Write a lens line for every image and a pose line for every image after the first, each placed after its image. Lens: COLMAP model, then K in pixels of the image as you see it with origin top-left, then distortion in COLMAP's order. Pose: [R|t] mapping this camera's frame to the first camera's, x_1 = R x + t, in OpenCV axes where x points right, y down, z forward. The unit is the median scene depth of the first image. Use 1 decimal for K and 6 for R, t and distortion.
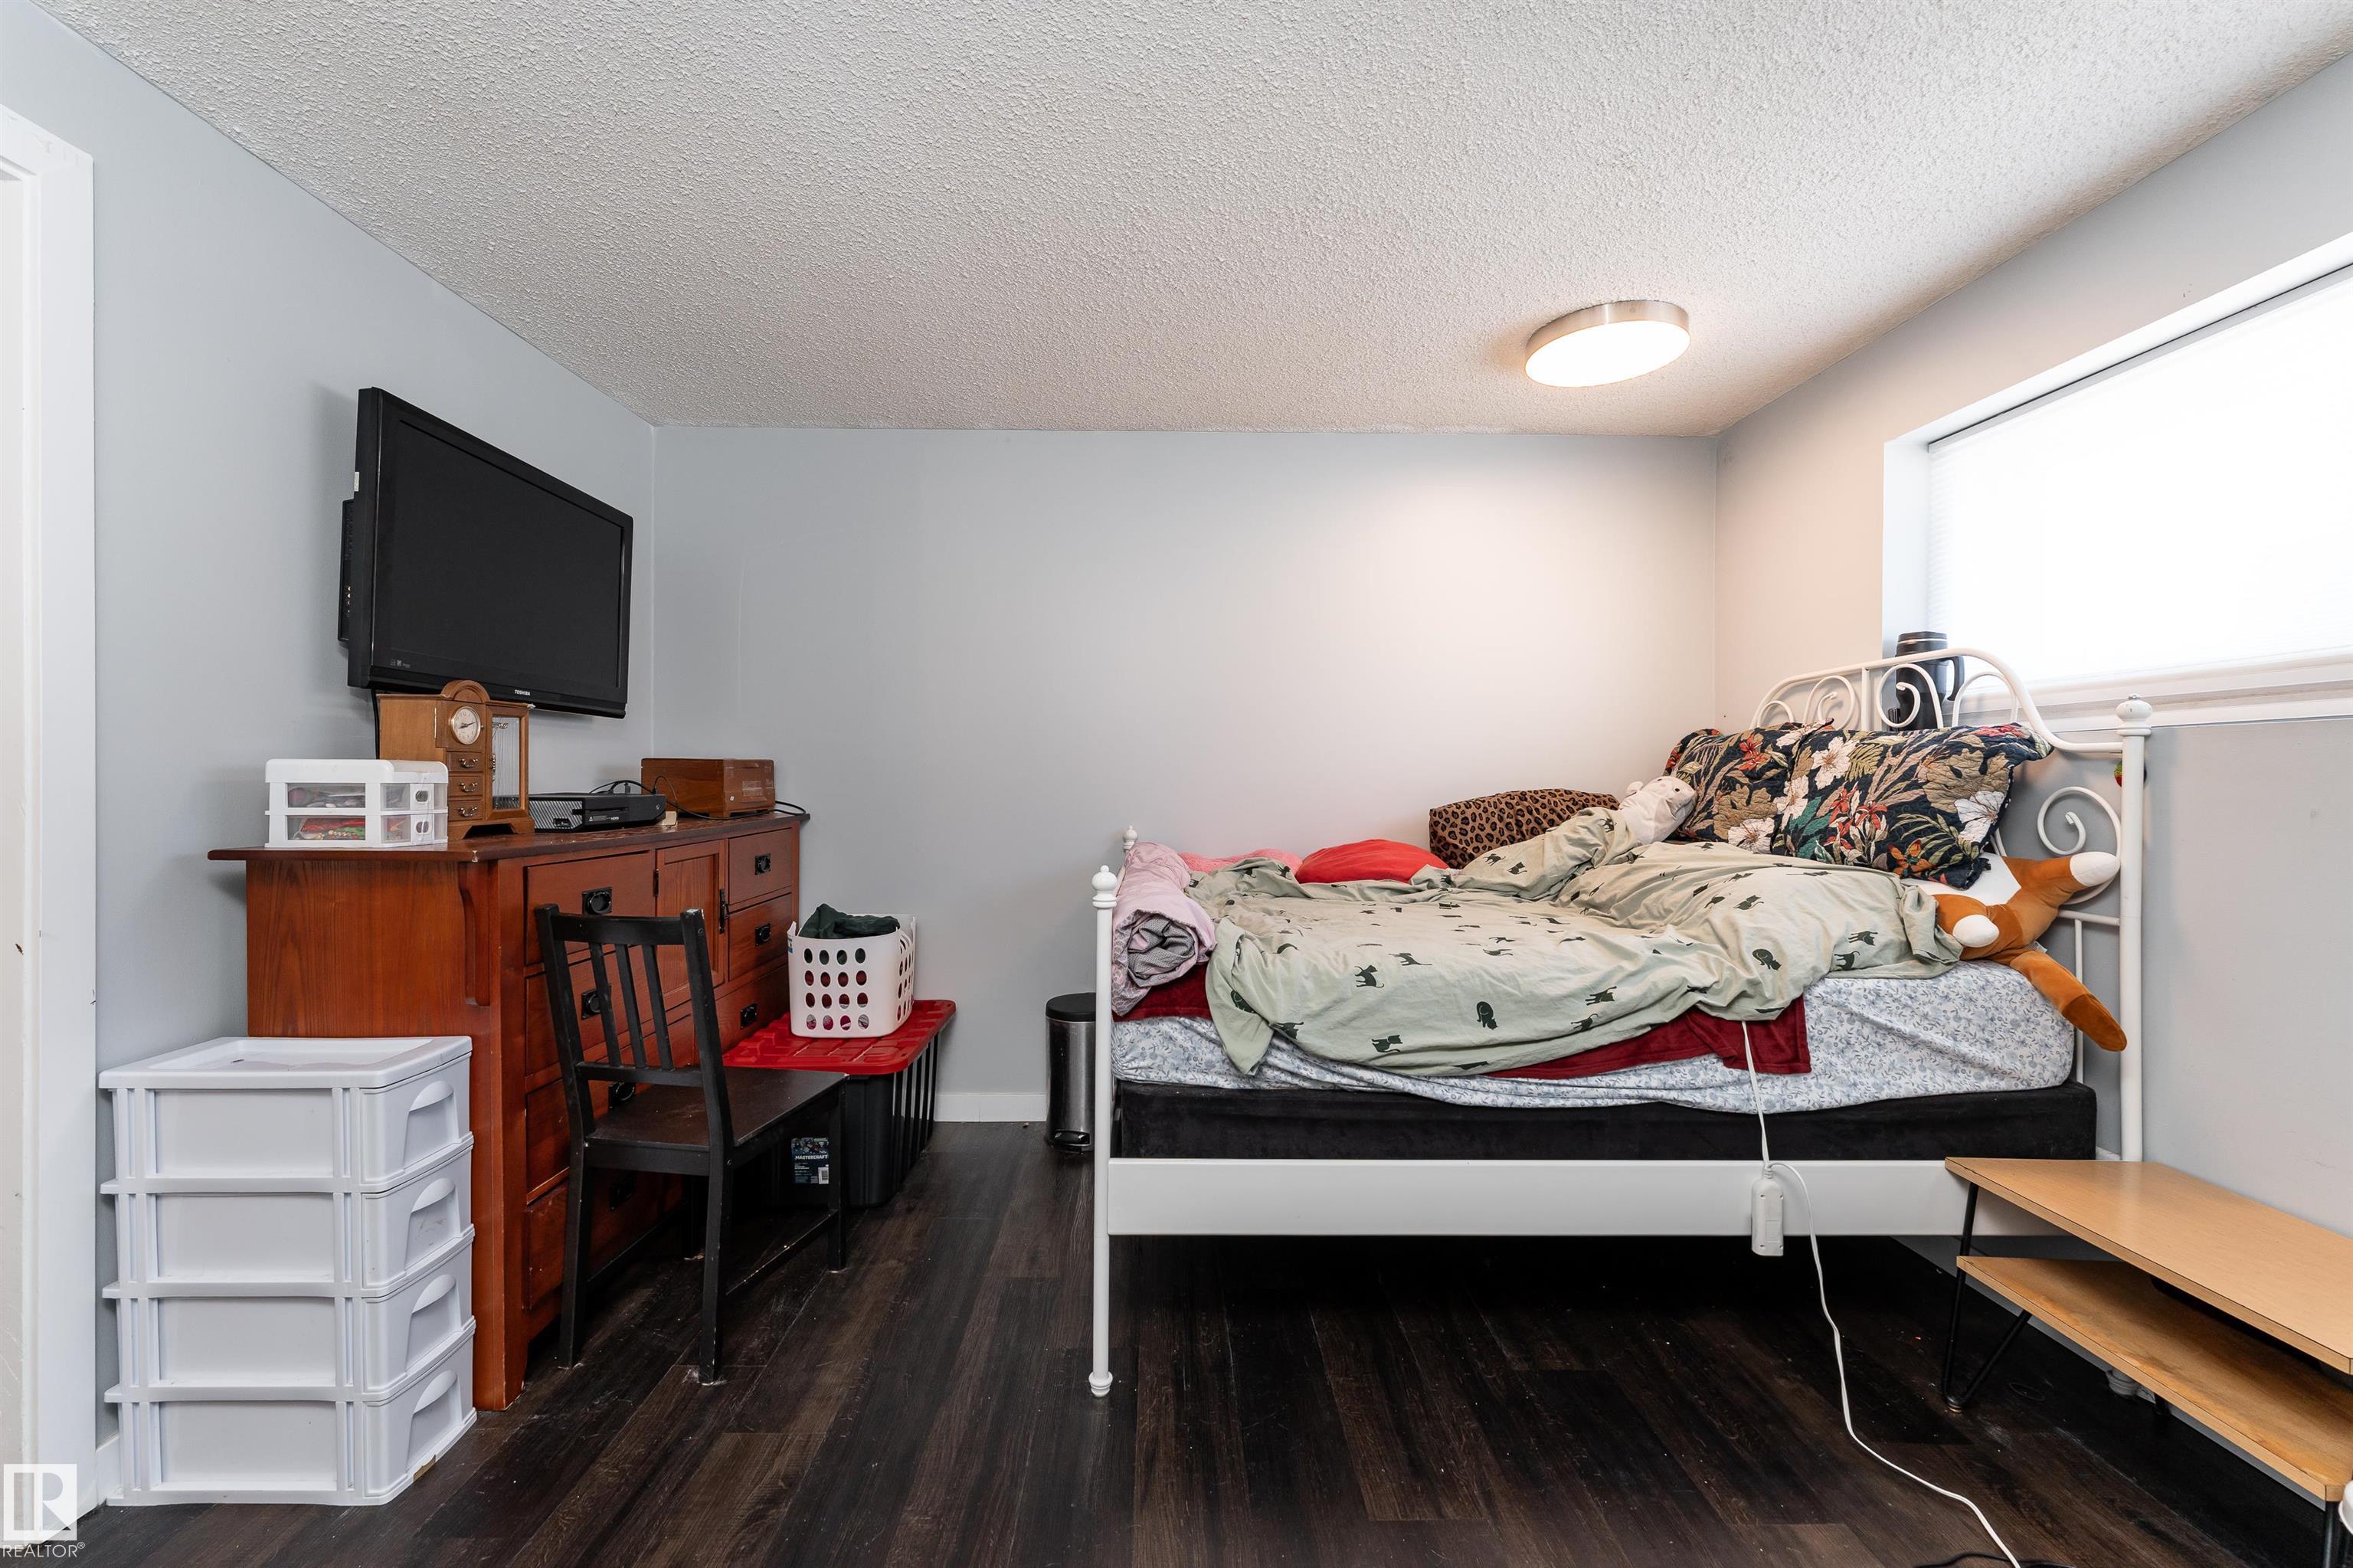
lens RADIAL K [[939.4, 0, 1179.0], [0, 939.4, 778.0], [0, 0, 1]] dist [-0.000134, -0.000055]
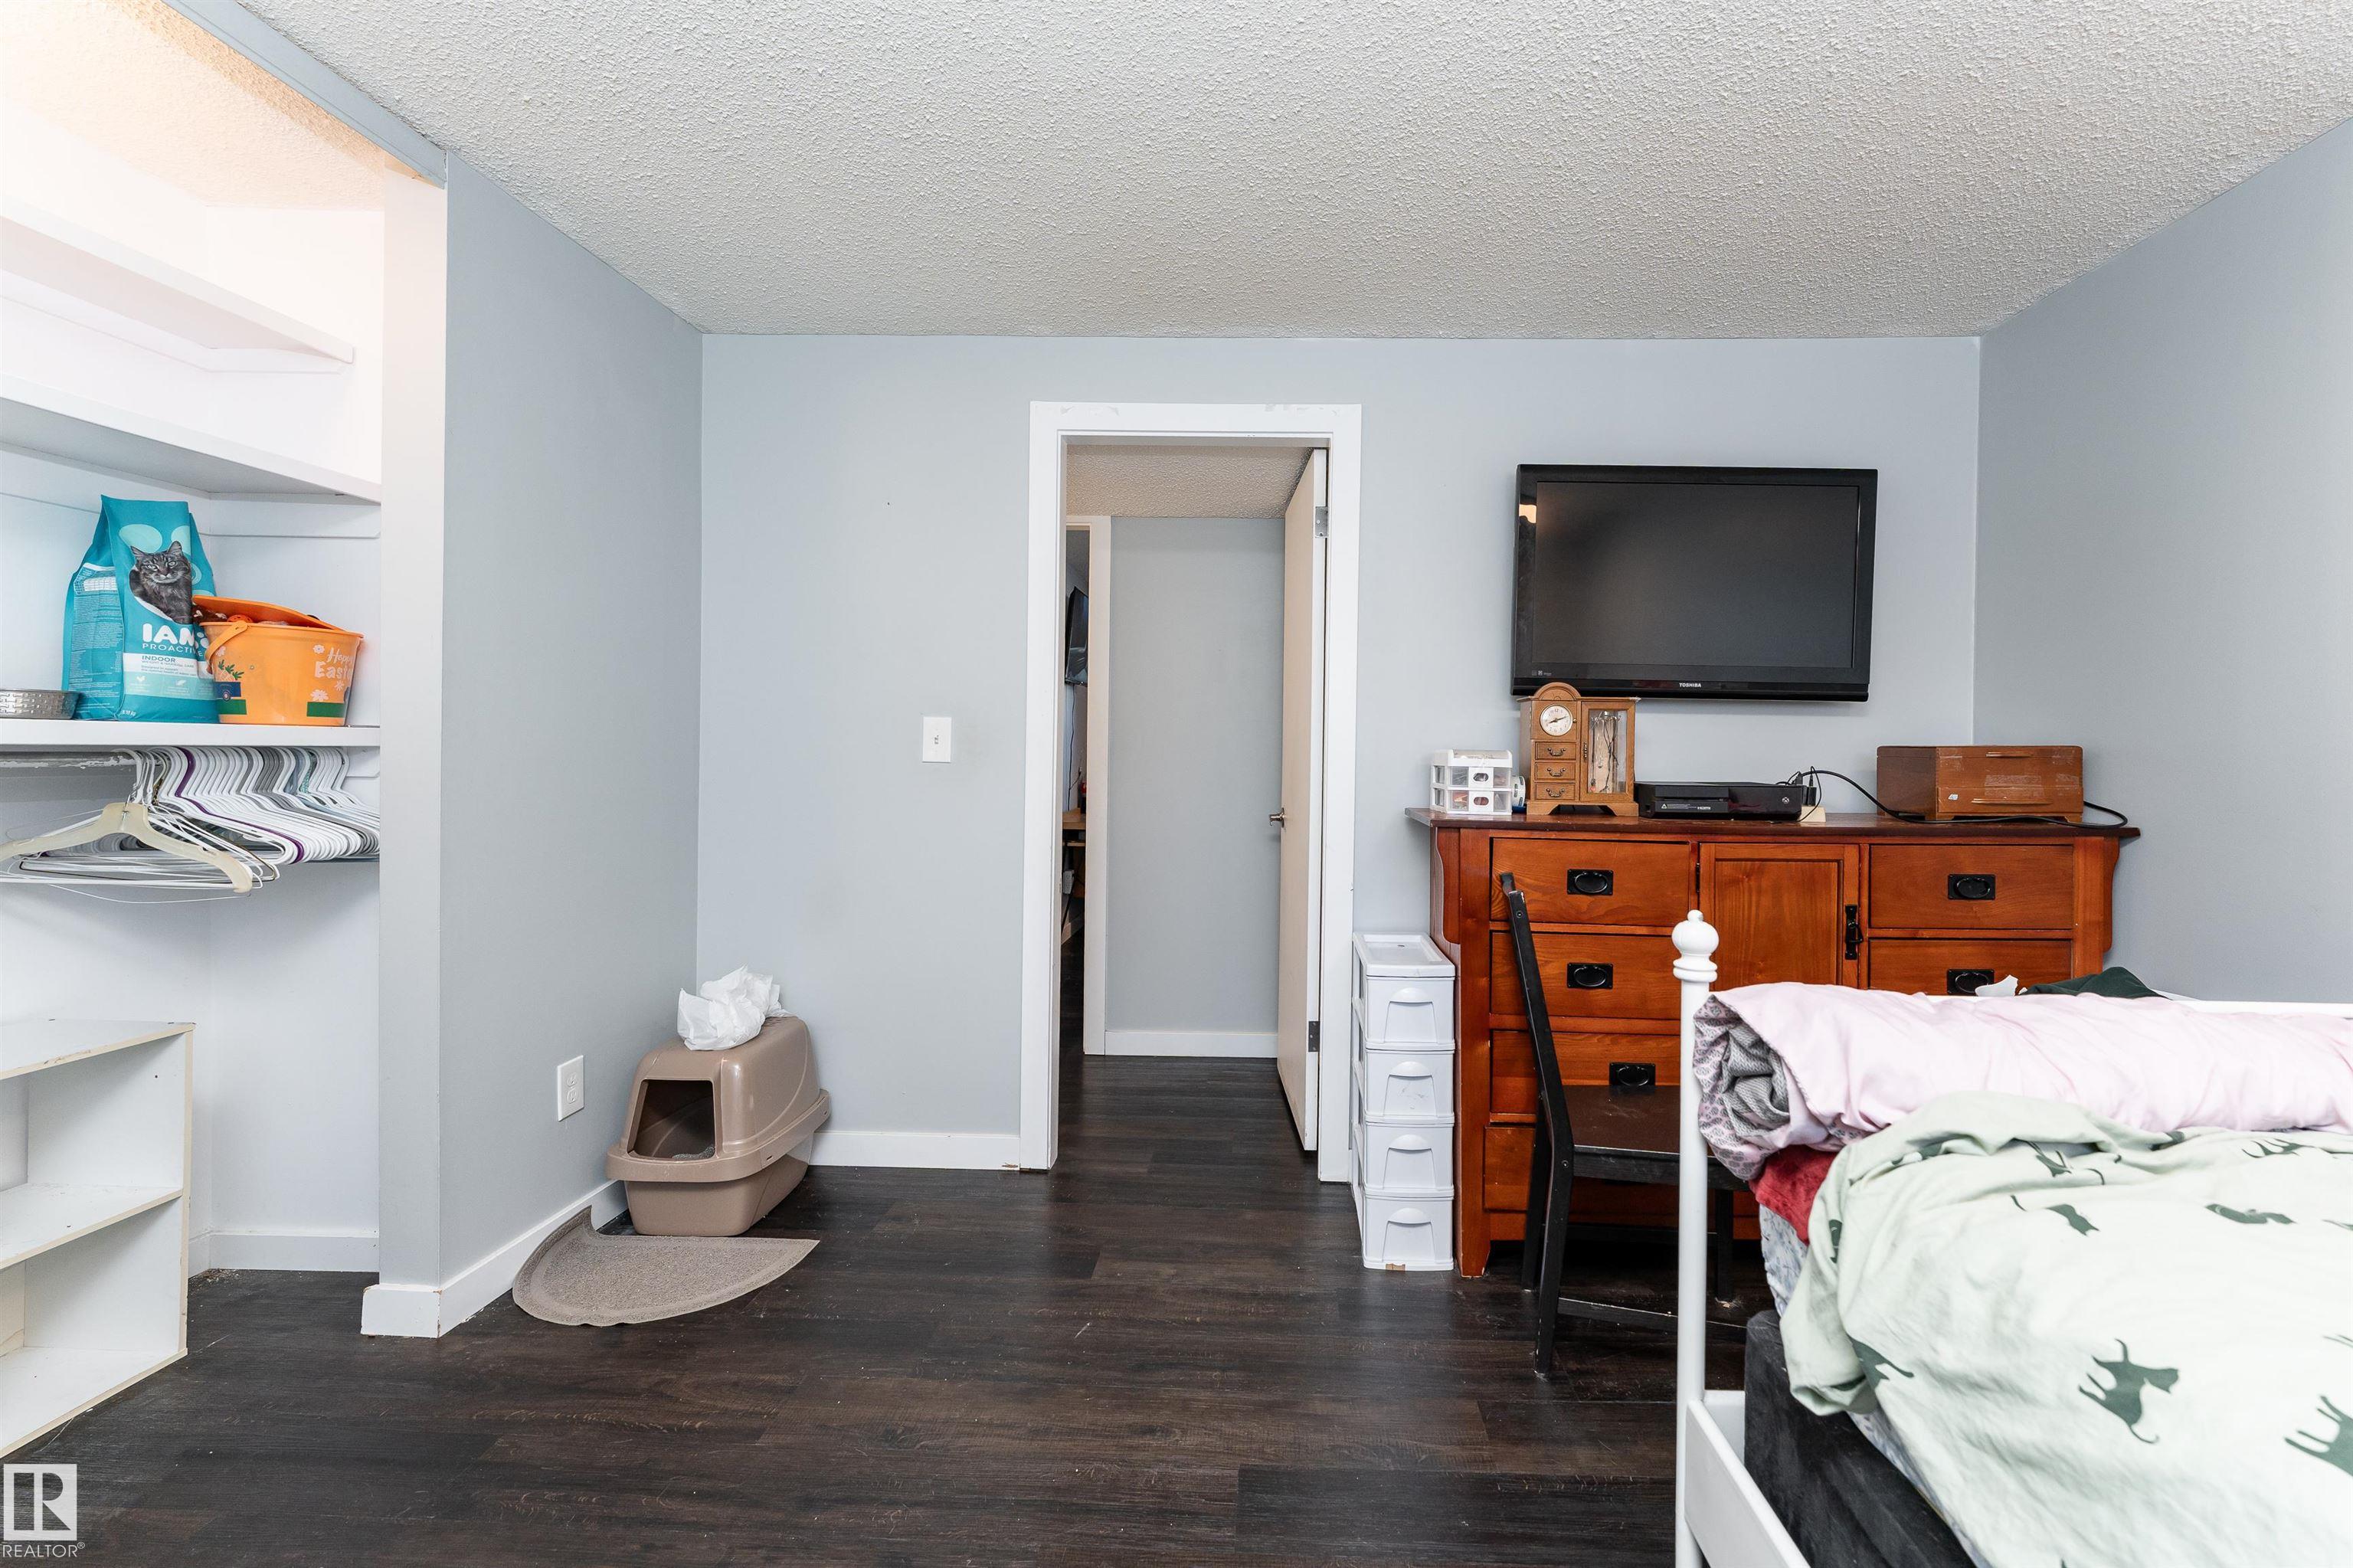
lens RADIAL K [[939.4, 0, 1183.0], [0, 939.4, 765.9], [0, 0, 1]] dist [-0.000134, -0.000055]
pose [[-0.023052, 0.008531, -0.999698, 0.477554], [-0.016631, 0.999822, 0.008916, -0.000271], [0.999596, 0.016832, -0.022906, 0.609102]]
